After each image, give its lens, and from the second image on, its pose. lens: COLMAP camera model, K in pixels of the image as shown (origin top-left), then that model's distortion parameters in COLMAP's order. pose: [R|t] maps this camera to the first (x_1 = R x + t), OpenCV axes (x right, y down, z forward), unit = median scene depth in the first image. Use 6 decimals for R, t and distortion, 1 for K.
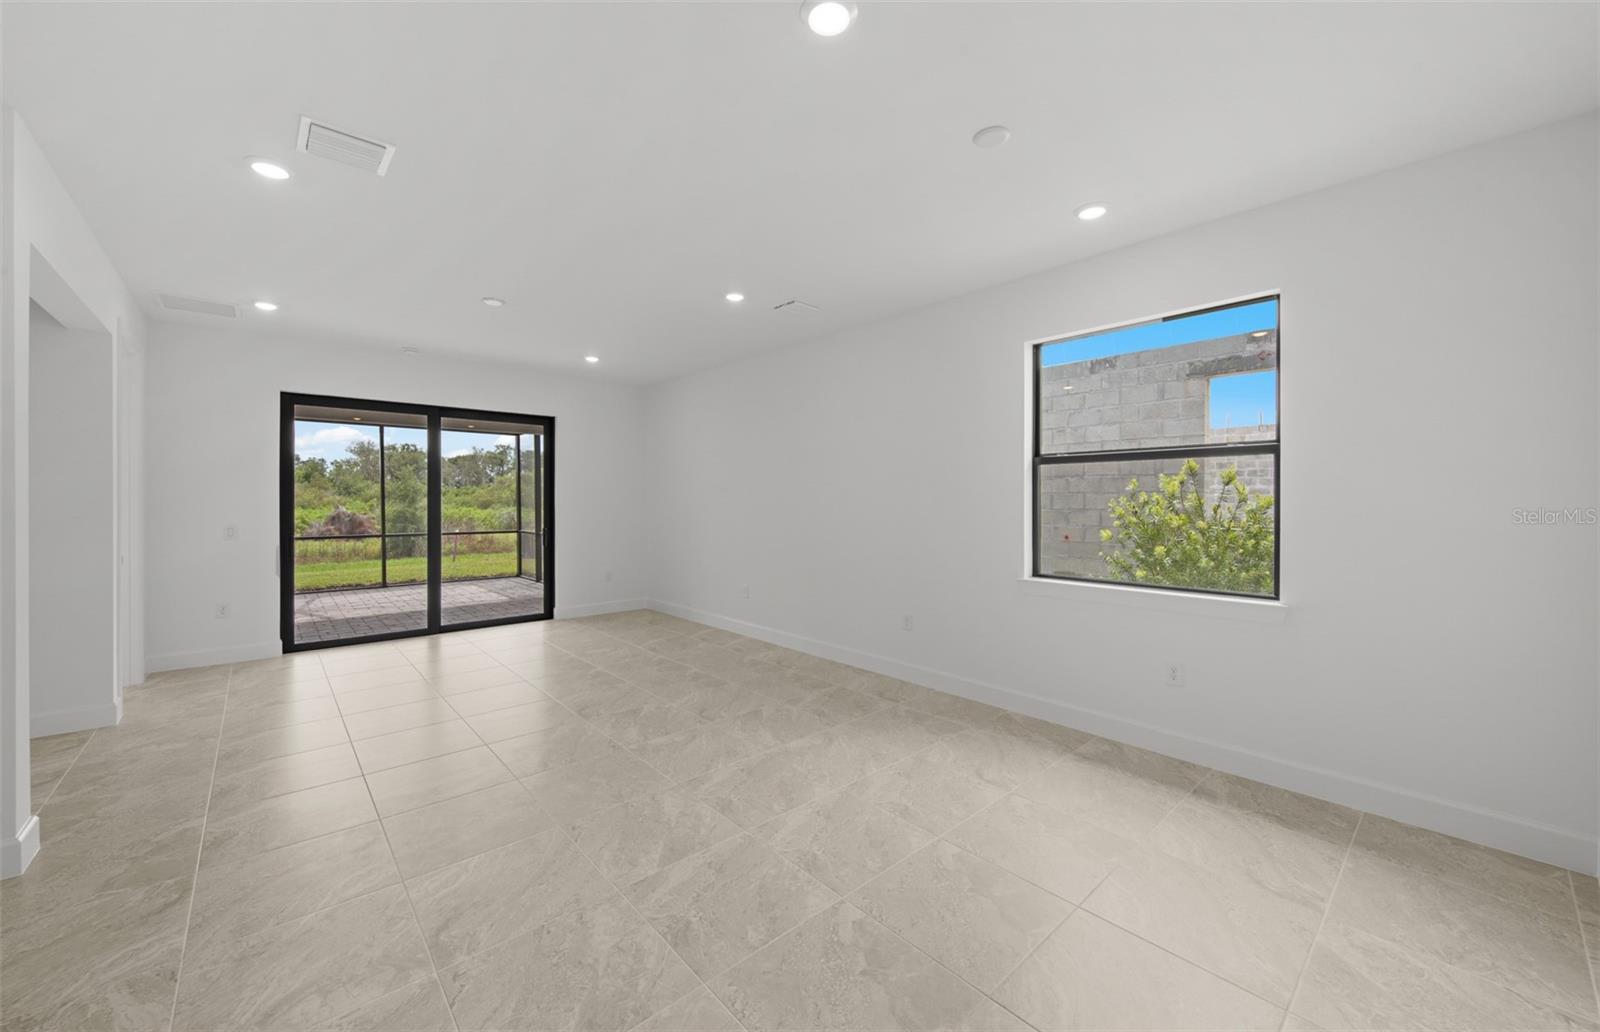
lens RADIAL K [[604.3, 0, 806.0], [0, 604.3, 499.4], [0, 0, 1]] dist [0.001065, -0.000187]
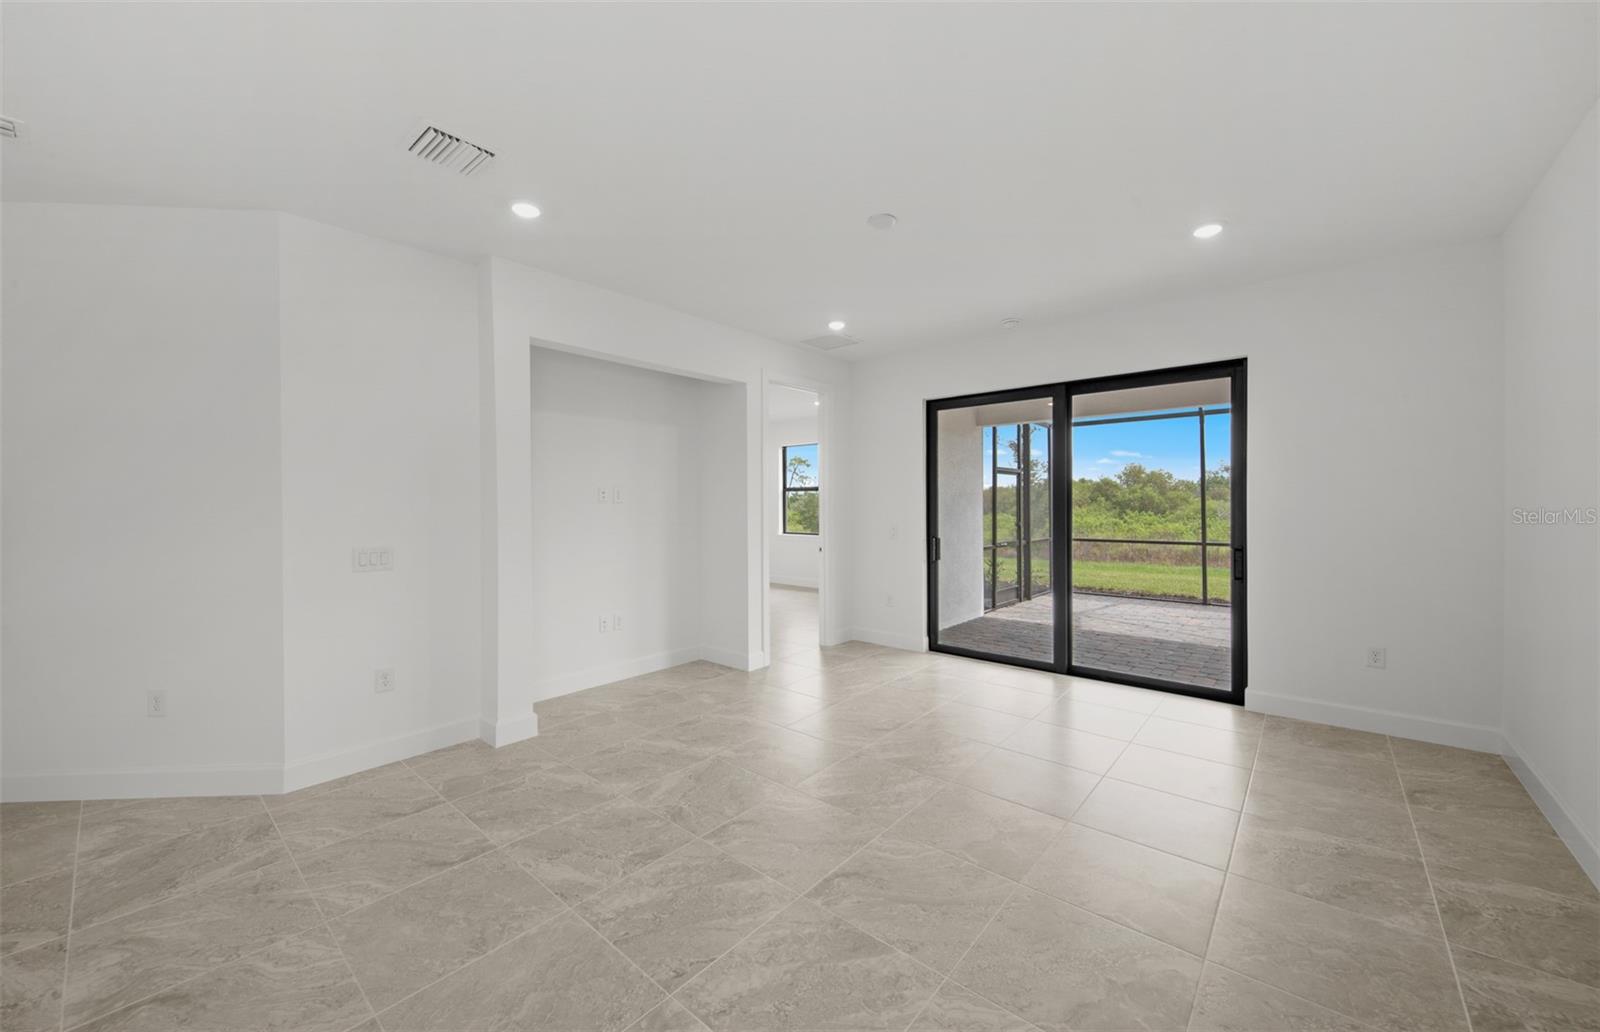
lens RADIAL K [[596.1, 0, 800.1], [0, 596.1, 509.2], [0, 0, 1]] dist [0.001042, -0.000498]
pose [[0.119901, 0.006800, -0.992763, 0.065882], [0.007422, 0.999942, 0.007746, 0.000475], [0.992758, -0.008297, 0.119844, 0.336524]]
